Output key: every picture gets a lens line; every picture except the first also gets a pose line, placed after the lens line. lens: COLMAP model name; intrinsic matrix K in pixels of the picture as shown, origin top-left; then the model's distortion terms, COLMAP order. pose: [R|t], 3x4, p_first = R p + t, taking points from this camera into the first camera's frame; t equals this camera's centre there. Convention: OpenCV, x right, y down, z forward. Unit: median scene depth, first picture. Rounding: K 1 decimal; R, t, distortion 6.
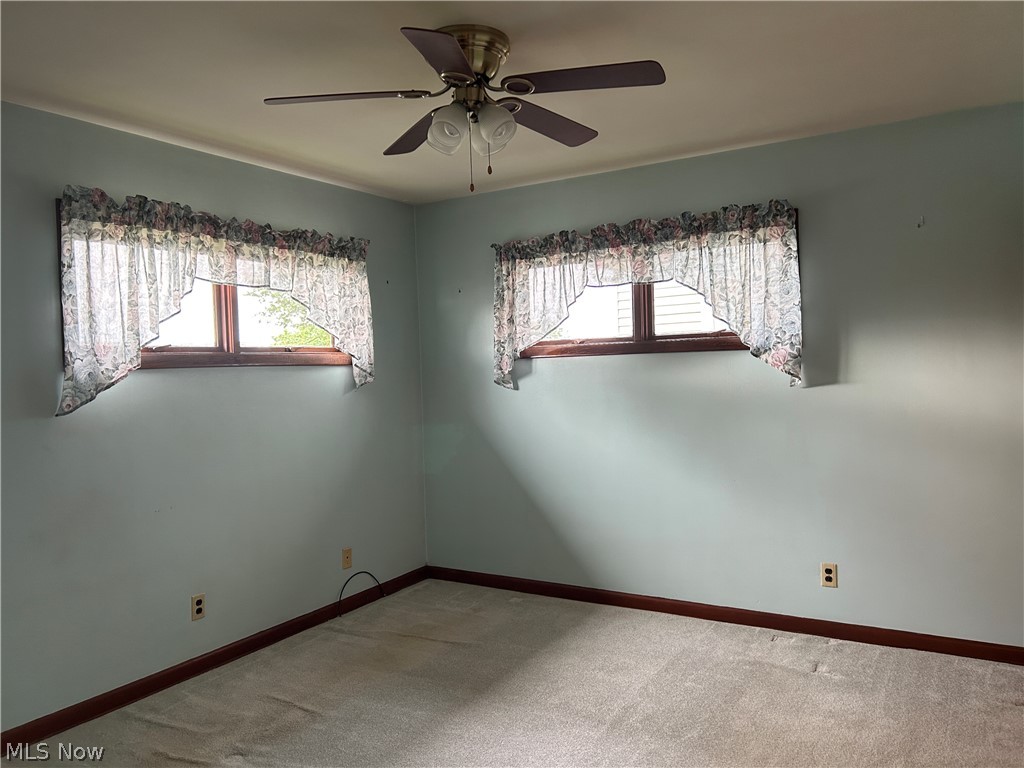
lens RADIAL K [[782.3, 0, 507.6], [0, 782.3, 384.2], [0, 0, 1]] dist [0.046117, -0.045242]
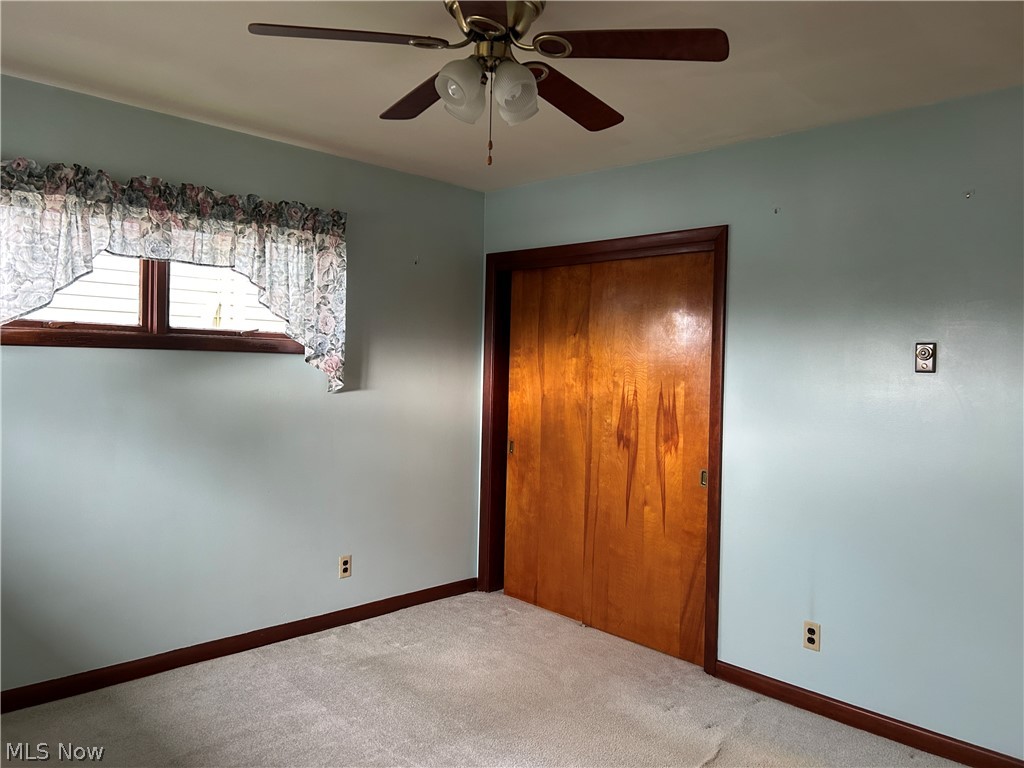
lens RADIAL K [[782.3, 0, 507.6], [0, 782.3, 384.2], [0, 0, 1]] dist [0.046117, -0.045242]
pose [[0.224810, 0.013491, 0.974309, -0.594025], [-0.010691, 0.999878, -0.011379, 0.001887], [-0.974344, -0.007858, 0.224927, 0.539774]]
